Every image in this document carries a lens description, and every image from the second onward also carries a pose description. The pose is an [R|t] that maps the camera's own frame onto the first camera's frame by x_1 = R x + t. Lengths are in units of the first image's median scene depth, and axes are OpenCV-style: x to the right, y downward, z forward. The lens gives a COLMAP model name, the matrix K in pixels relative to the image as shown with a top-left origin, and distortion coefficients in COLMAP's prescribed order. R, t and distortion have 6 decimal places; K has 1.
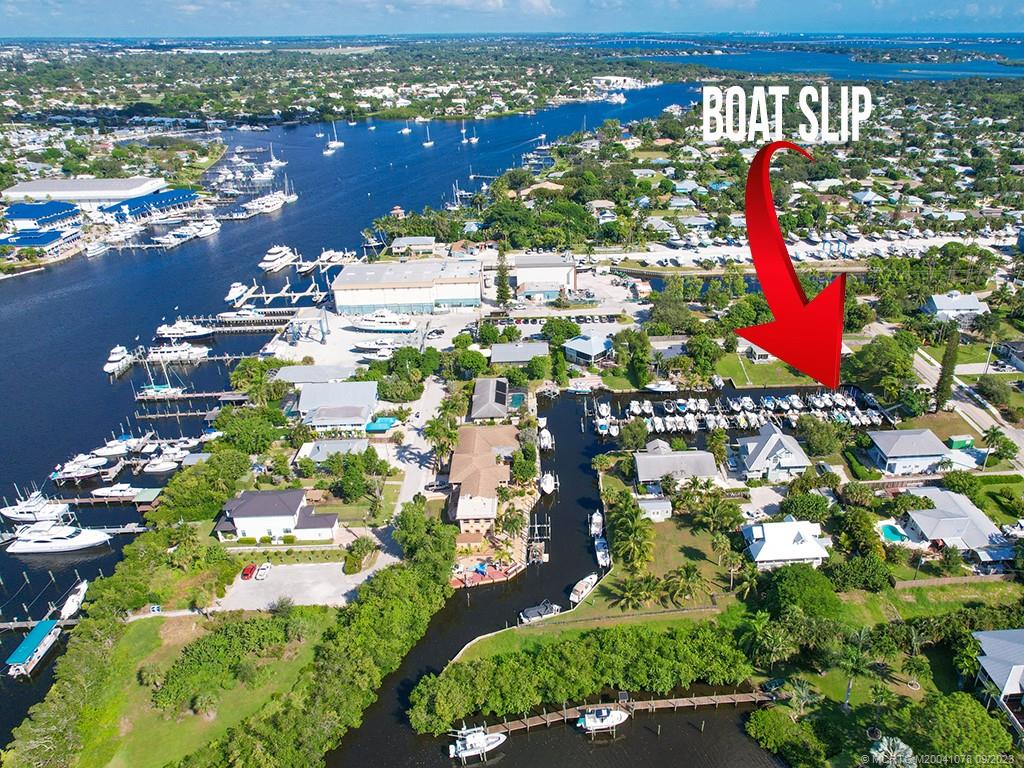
lens RADIAL K [[731.7, 0, 541.4], [0, 731.7, 385.7], [0, 0, 1]] dist [-0.070983, 0.066912]
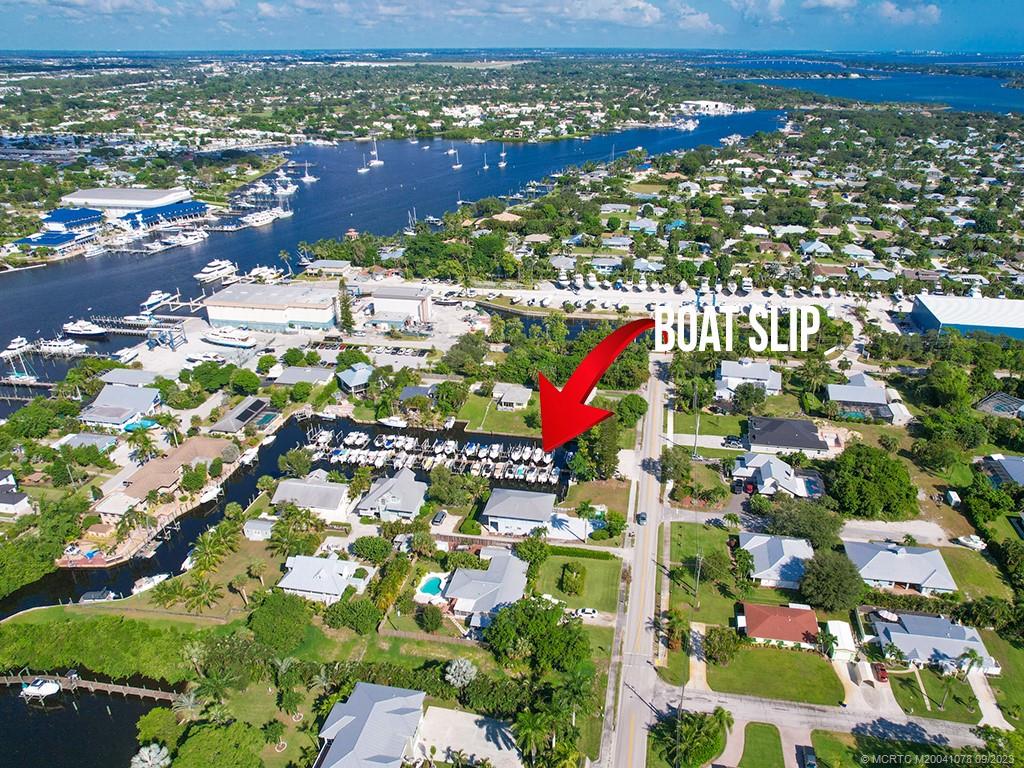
lens RADIAL K [[731.7, 0, 541.4], [0, 731.7, 385.7], [0, 0, 1]] dist [-0.070983, 0.066912]
pose [[0.973102, 0.105175, -0.204964, 0.384139], [-0.107670, 0.994186, -0.001030, -0.048119], [0.203664, 0.023071, 0.978769, -0.011268]]
